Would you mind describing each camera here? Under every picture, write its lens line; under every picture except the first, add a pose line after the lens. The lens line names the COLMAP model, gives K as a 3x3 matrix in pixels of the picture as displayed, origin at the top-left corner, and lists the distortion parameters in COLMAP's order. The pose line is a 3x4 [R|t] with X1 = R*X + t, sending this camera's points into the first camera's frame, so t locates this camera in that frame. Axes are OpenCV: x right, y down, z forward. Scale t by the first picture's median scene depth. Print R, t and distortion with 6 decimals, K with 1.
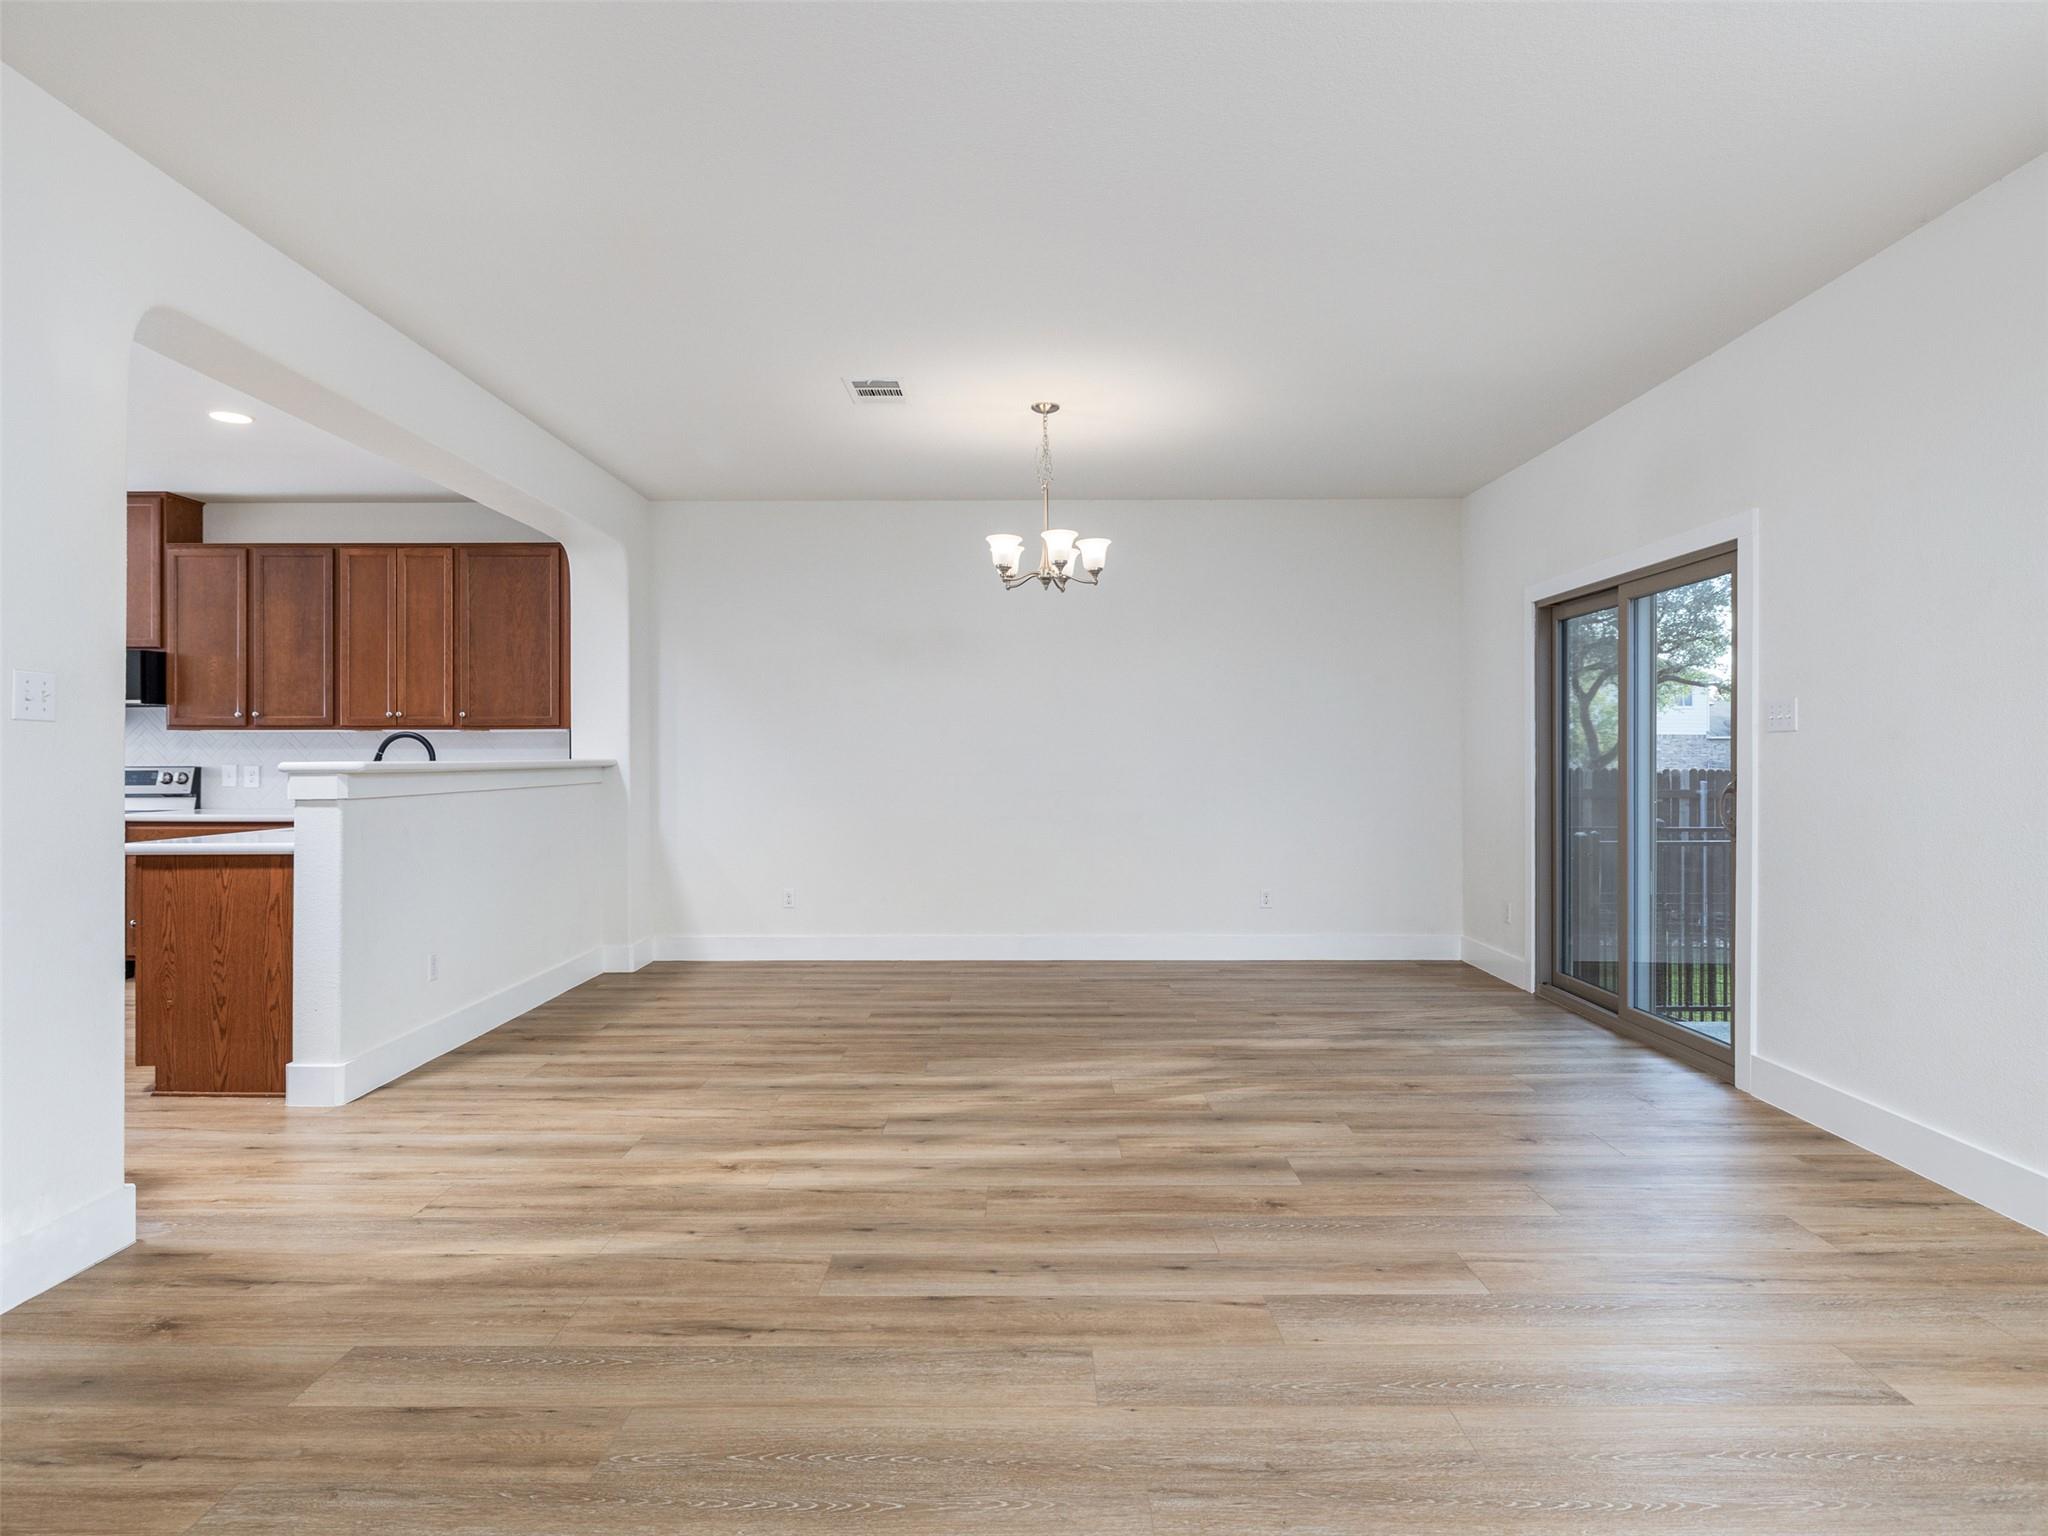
lens RADIAL K [[1121.5, 0, 963.1], [0, 1121.5, 745.9], [0, 0, 1]] dist [-0.003174, 0.001110]
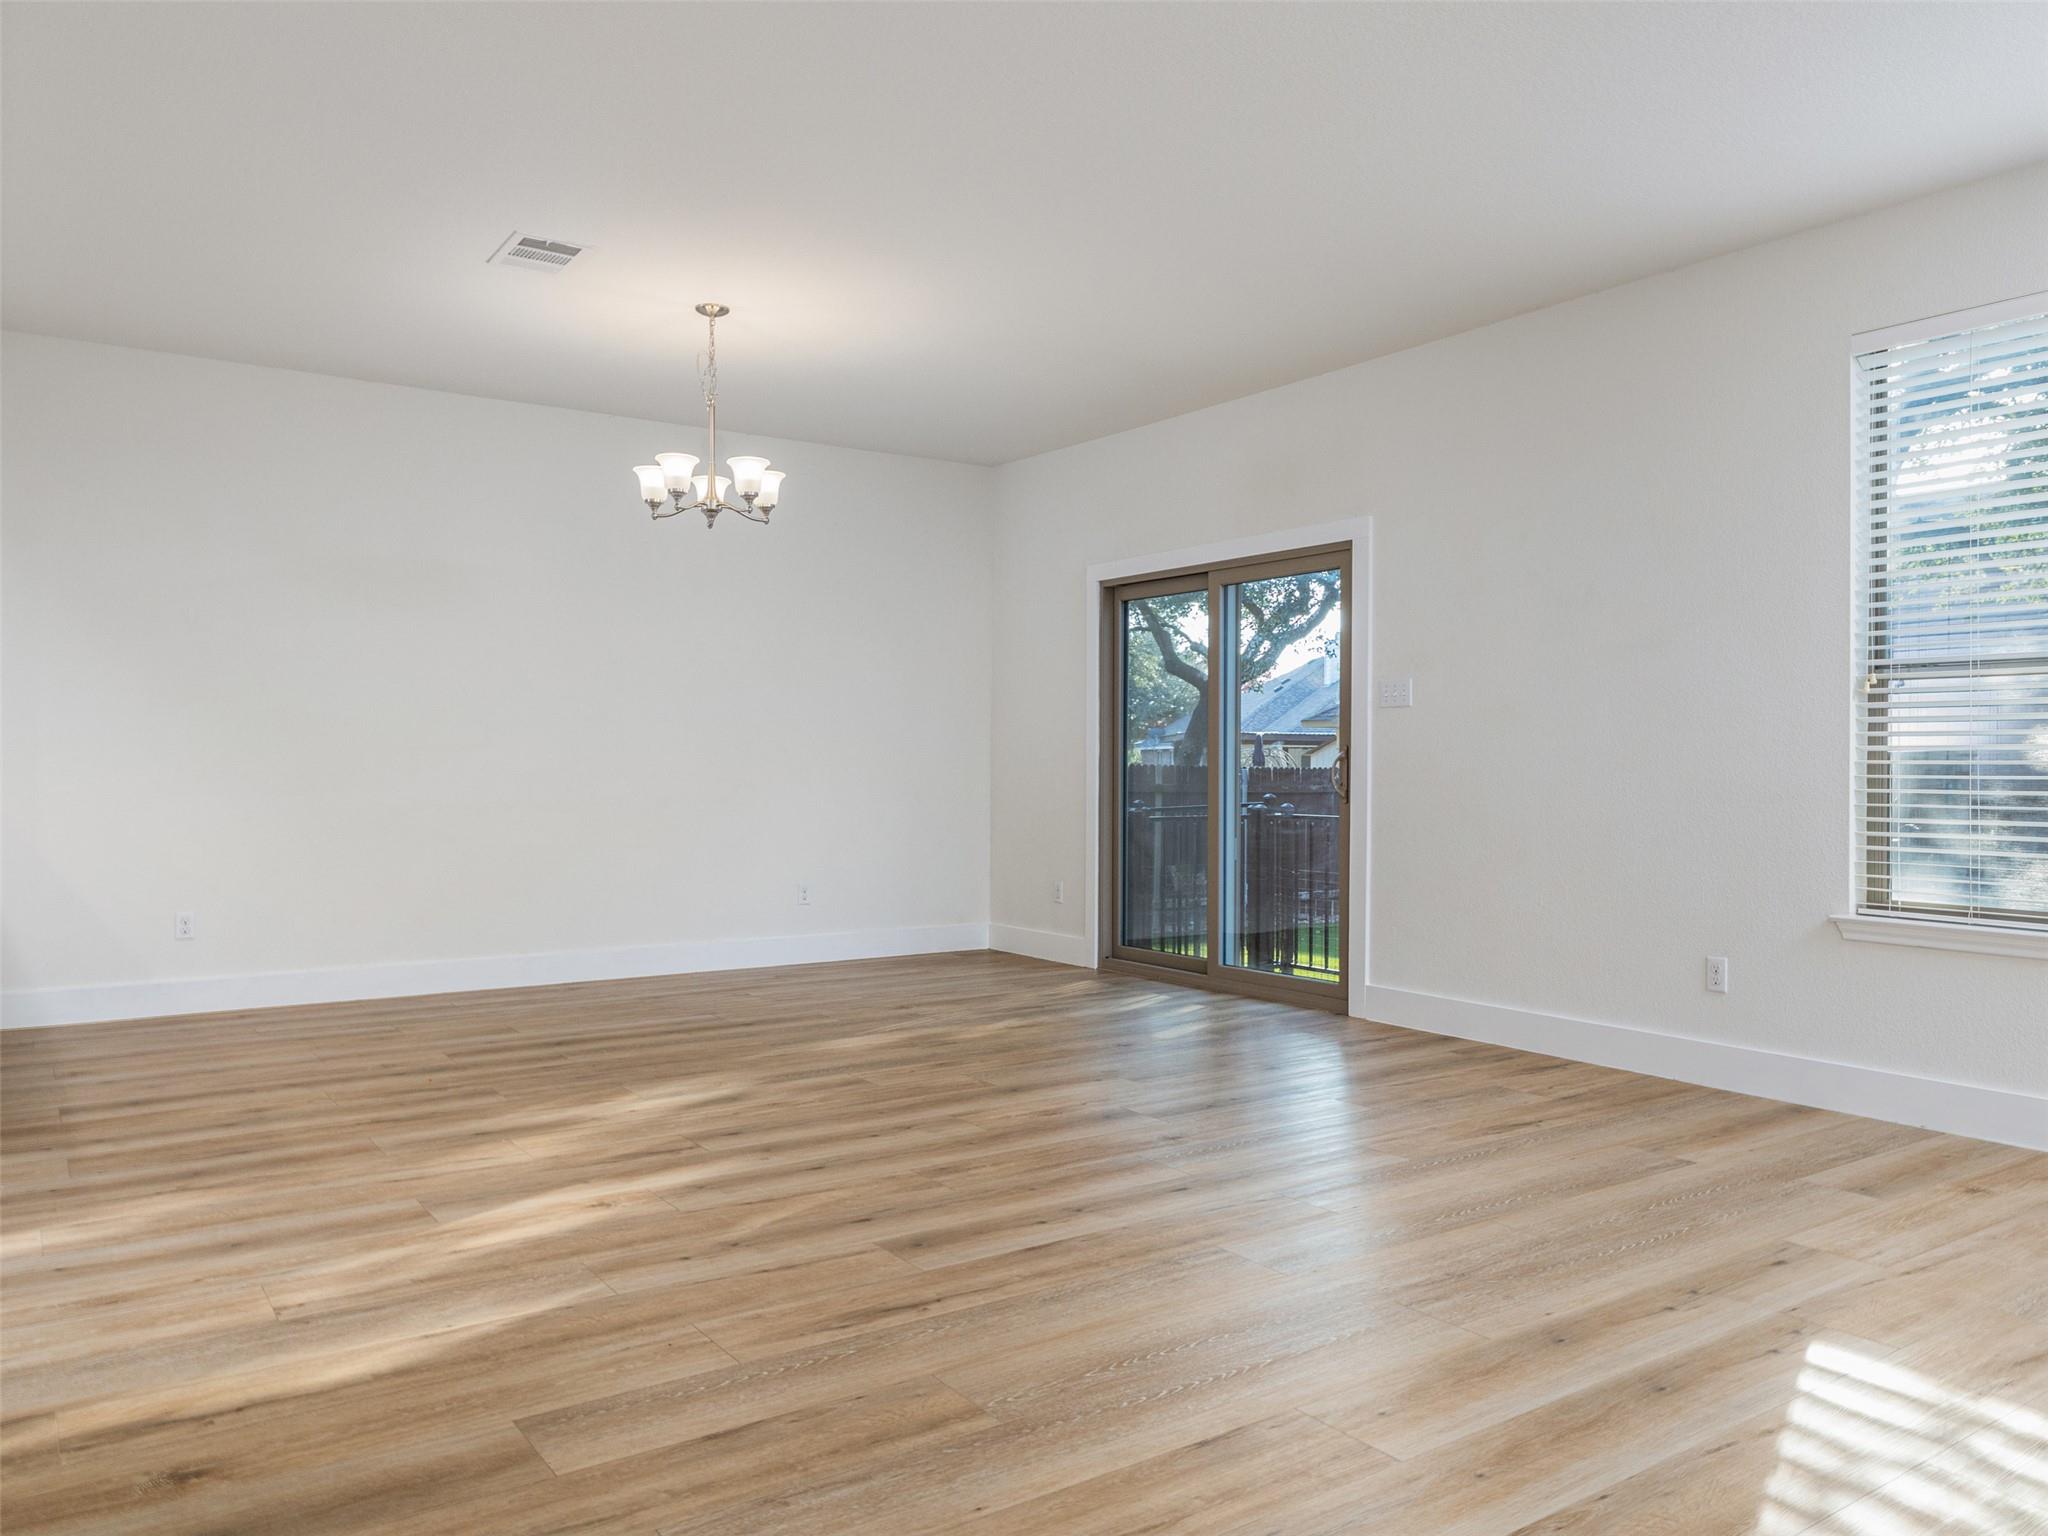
lens RADIAL K [[1374.2, 0, 1022.4], [0, 1374.2, 735.1], [0, 0, 1]] dist [-0.004279, 0.001620]
pose [[0.837753, 0.013774, 0.545875, -0.399035], [-0.014186, 0.999893, -0.003459, 0.027730], [-0.545864, -0.004846, 0.837860, 0.000379]]
